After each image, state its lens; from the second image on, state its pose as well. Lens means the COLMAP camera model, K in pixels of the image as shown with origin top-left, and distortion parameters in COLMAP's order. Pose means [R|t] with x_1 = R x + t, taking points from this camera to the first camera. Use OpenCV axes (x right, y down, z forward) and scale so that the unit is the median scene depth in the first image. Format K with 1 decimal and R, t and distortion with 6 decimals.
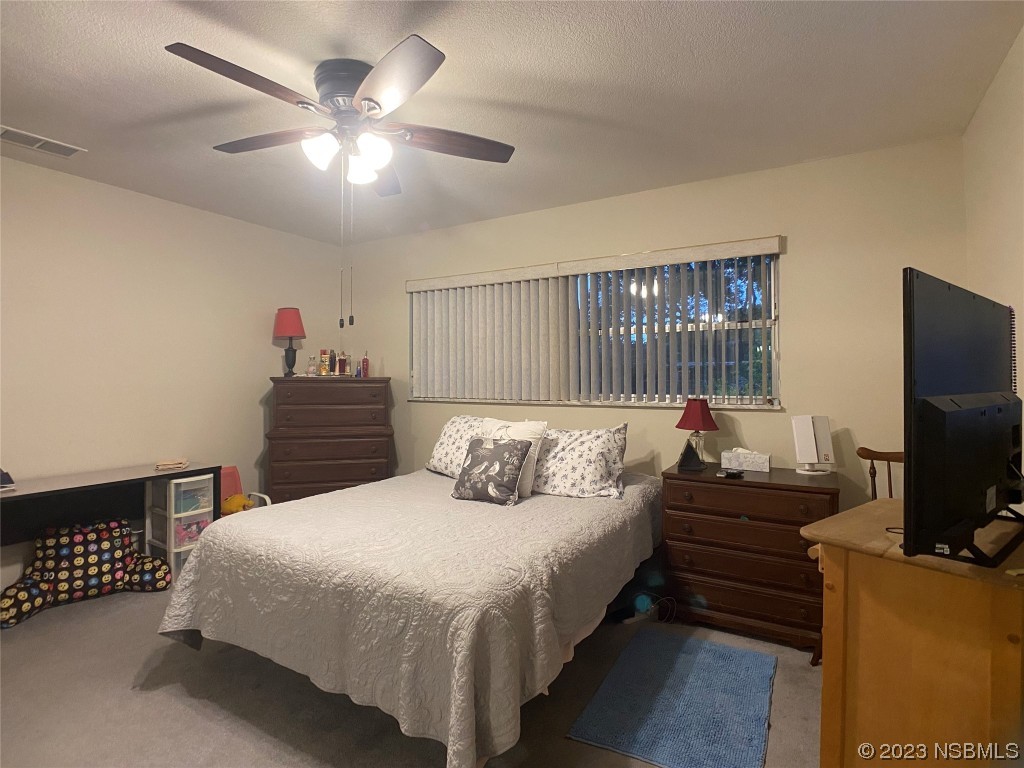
lens RADIAL K [[532.0, 0, 507.4], [0, 532.0, 380.3], [0, 0, 1]] dist [-0.016149, 0.000709]
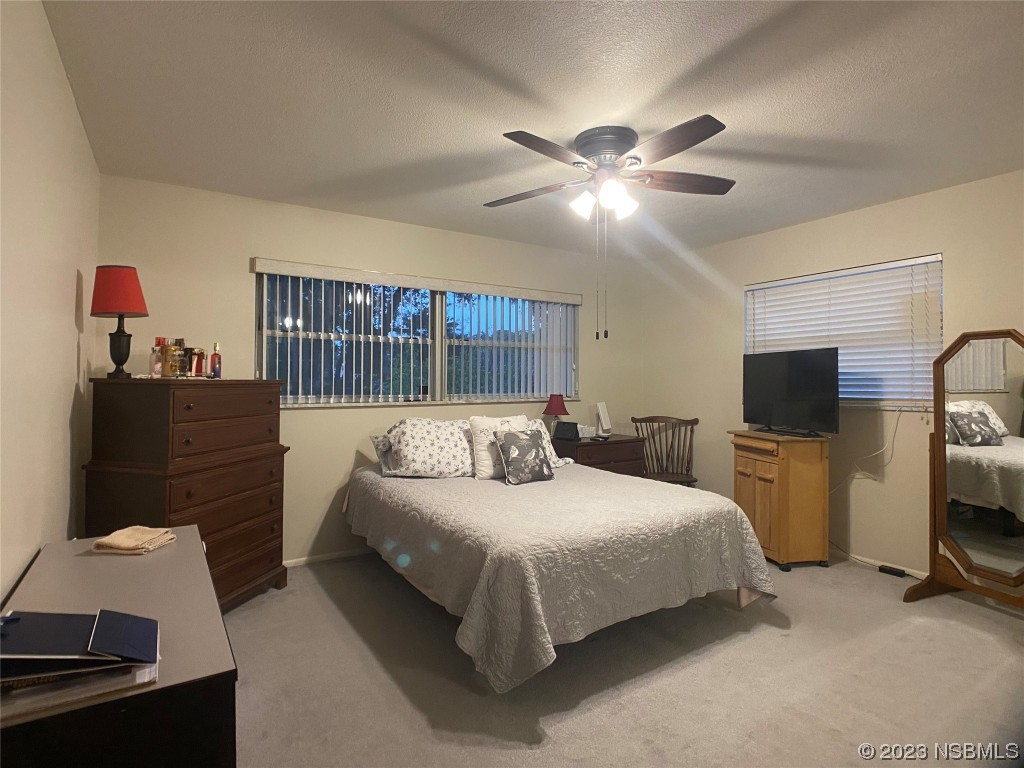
lens RADIAL K [[532.0, 0, 505.6], [0, 532.0, 380.3], [0, 0, 1]] dist [-0.016149, 0.000709]
pose [[0.440948, 0.000410, 0.897532, -1.071729], [0.002390, 0.999996, -0.001631, -0.003295], [-0.897529, 0.002864, 0.440946, 0.474050]]
